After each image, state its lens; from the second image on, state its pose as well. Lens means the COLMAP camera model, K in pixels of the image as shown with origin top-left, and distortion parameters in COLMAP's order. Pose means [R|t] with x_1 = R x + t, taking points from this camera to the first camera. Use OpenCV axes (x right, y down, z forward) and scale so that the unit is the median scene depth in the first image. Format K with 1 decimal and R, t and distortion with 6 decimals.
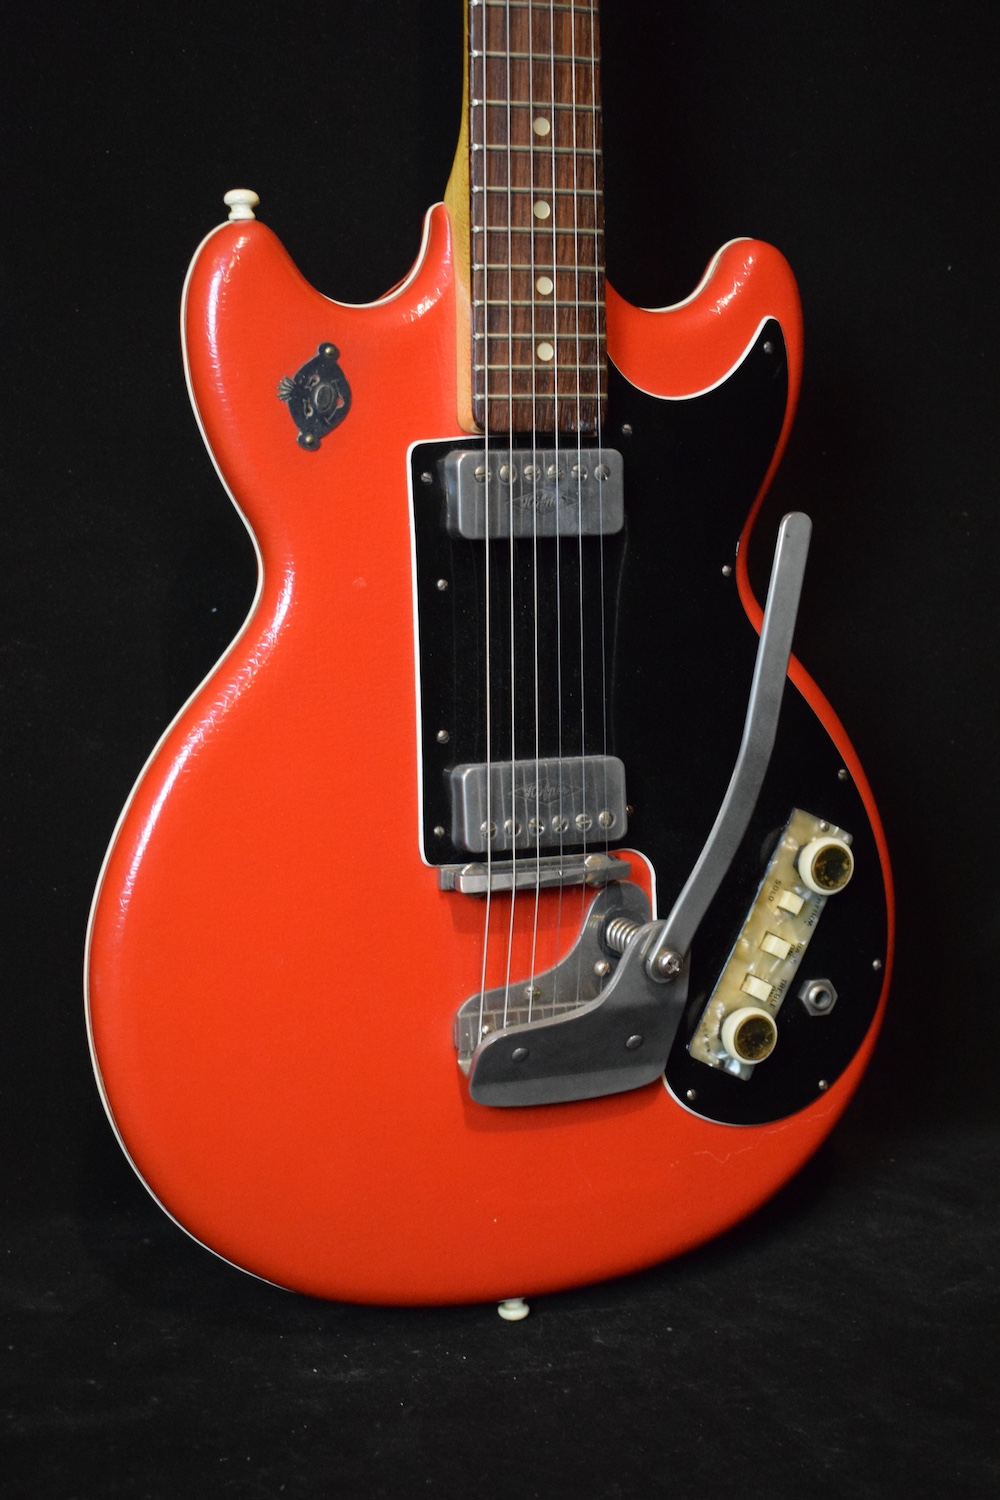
lens RADIAL K [[2301.5, 0, 500.0], [0, 2301.5, 750.0], [0, 0, 1]] dist [-0.041303, -0.037150]
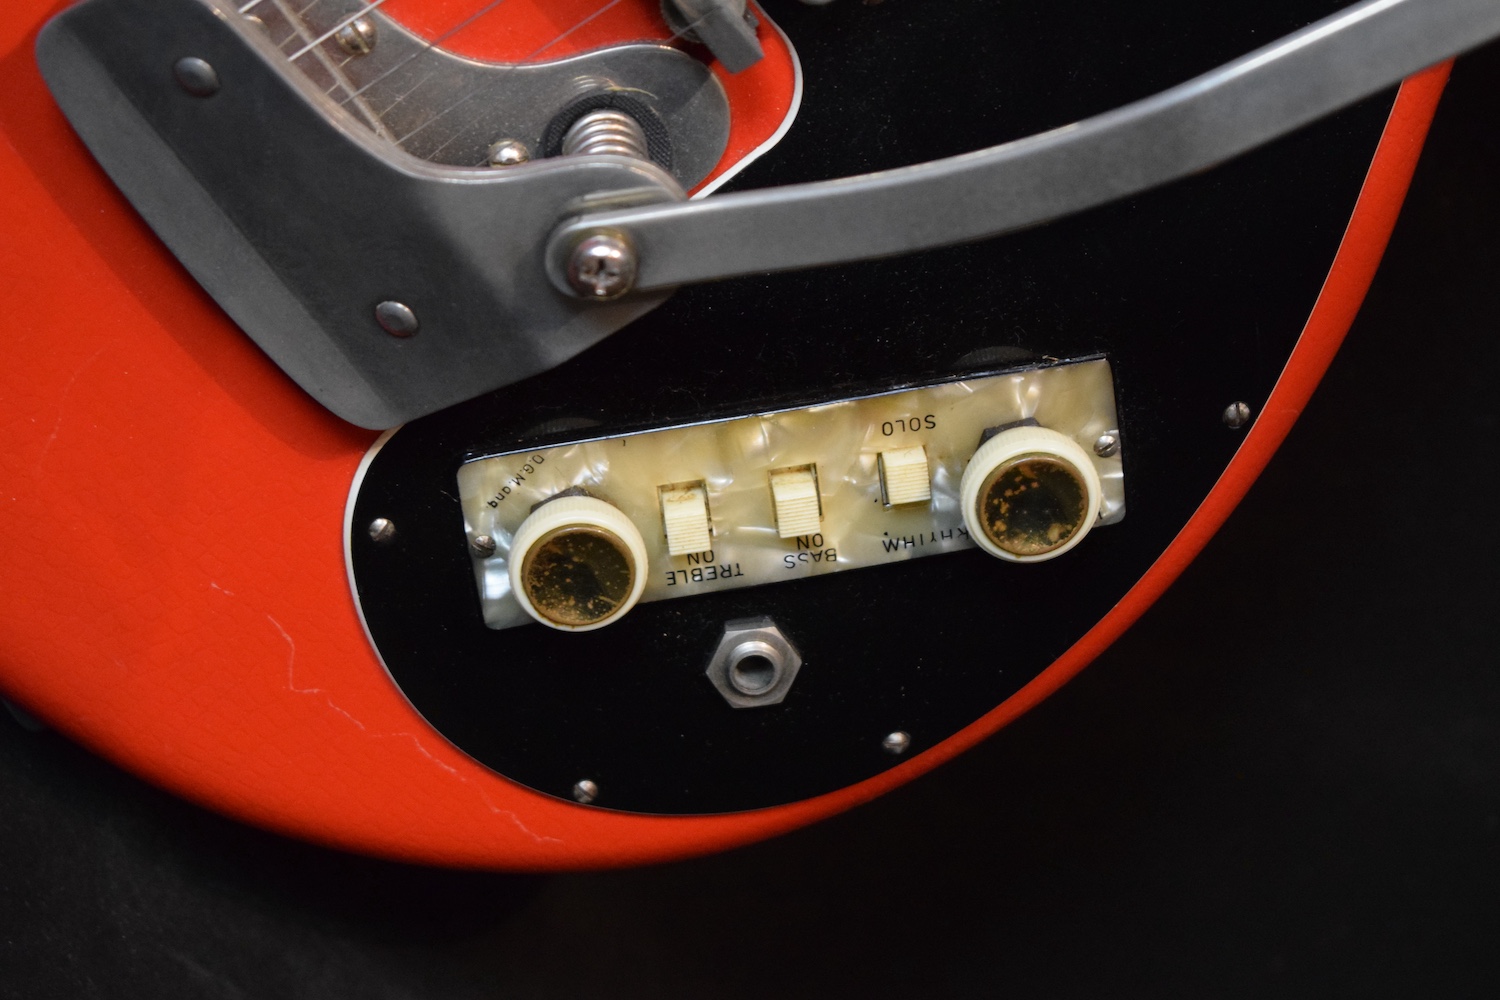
lens RADIAL K [[3401.4, 0, 750.0], [0, 3401.4, 500.0], [0, 0, 1]] dist [0.018169, 0.280522]
pose [[0.552001, 0.833299, 0.030128, 0.104513], [-0.832998, 0.549455, 0.064908, 0.056900], [0.037534, -0.060926, 0.997436, 0.427282]]
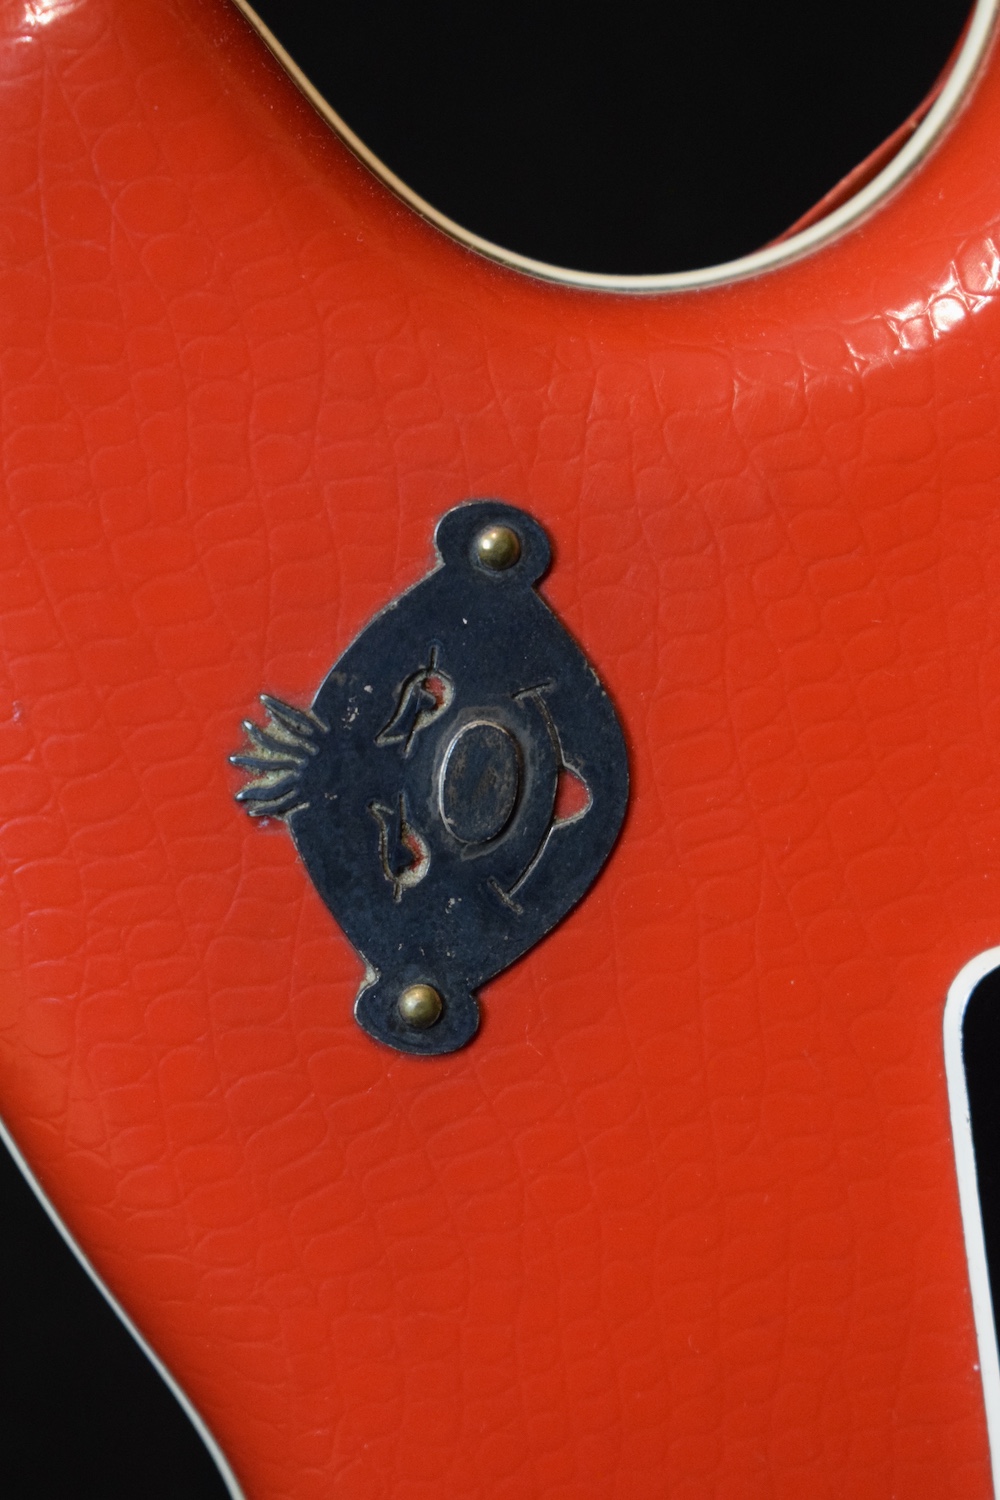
lens RADIAL K [[3401.4, 0, 500.0], [0, 3401.4, 750.0], [0, 0, 1]] dist [0.018169, 0.280522]
pose [[0.959159, -0.042673, -0.279631, 0.005479], [0.044162, 0.999024, -0.000976, -0.151652], [0.279400, -0.011413, 0.960107, 0.704100]]
